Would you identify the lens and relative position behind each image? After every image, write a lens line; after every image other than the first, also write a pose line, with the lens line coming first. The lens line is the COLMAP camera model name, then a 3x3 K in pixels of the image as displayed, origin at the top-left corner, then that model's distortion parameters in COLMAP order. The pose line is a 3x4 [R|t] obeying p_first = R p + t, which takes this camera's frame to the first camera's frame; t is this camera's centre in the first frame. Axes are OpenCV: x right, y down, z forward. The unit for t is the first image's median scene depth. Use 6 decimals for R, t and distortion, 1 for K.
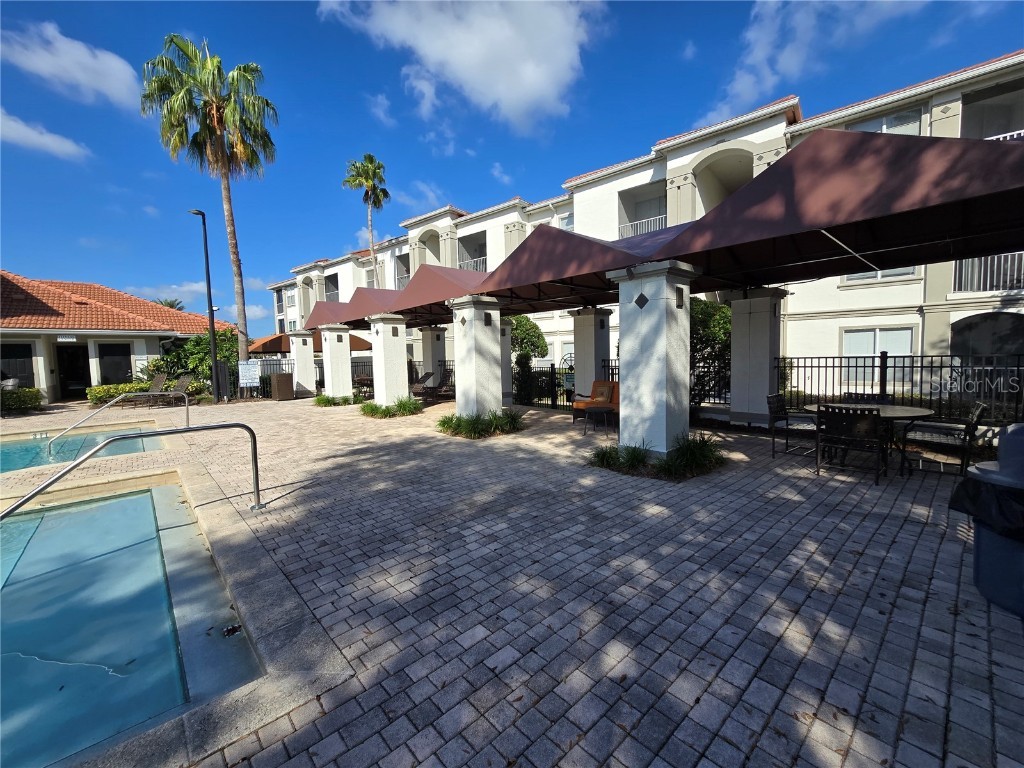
lens RADIAL K [[419.9, 0, 506.4], [0, 419.9, 389.6], [0, 0, 1]] dist [-0.009390, 0.000594]
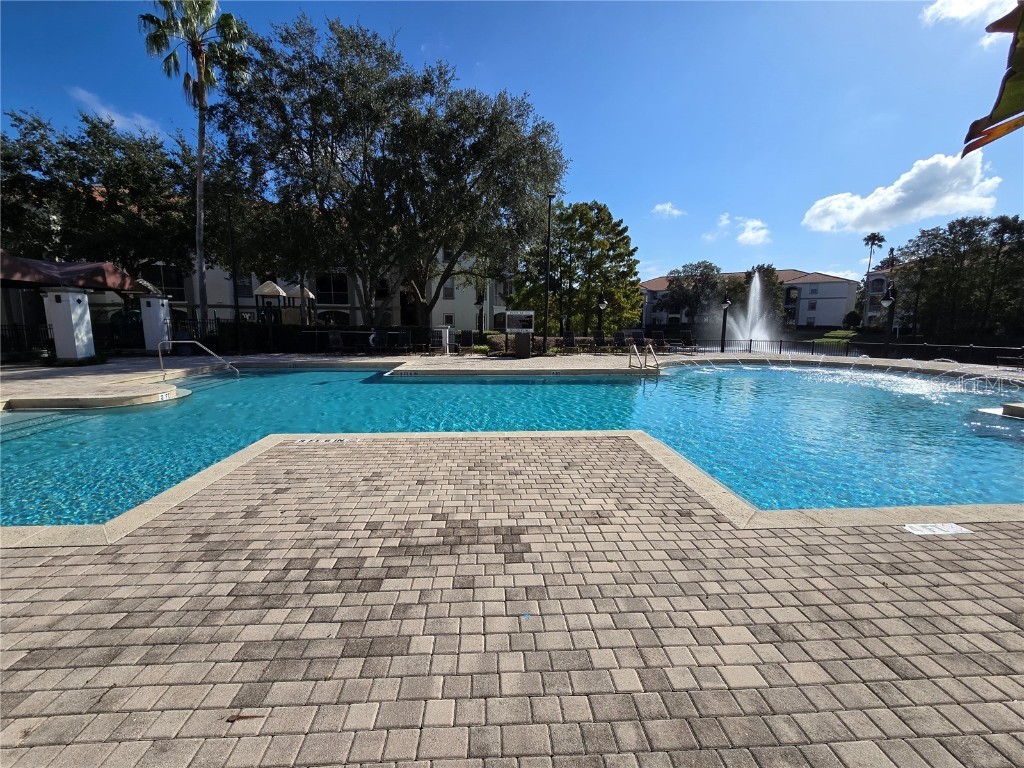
lens RADIAL K [[419.9, 0, 511.4], [0, 419.9, 383.4], [0, 0, 1]] dist [-0.009390, 0.000594]
pose [[-0.775939, -0.063548, 0.627598, -0.949987], [0.073840, 0.978923, 0.190414, 0.001036], [-0.626471, 0.194092, -0.754892, 0.369070]]
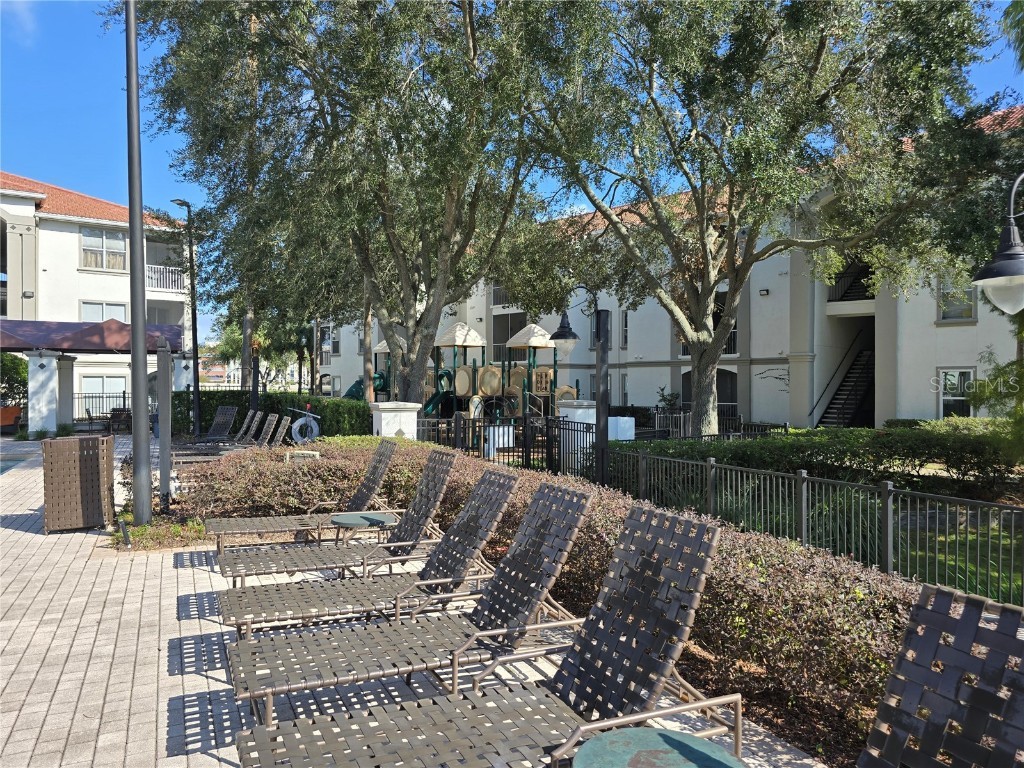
lens RADIAL K [[683.3, 0, 511.8], [0, 683.3, 389.7], [0, 0, 1]] dist [0.005105, -0.002168]
pose [[0.263550, 0.024829, 0.964326, -0.708416], [0.072321, 0.996347, -0.045418, 0.075096], [-0.961931, 0.081711, 0.260792, -0.665796]]
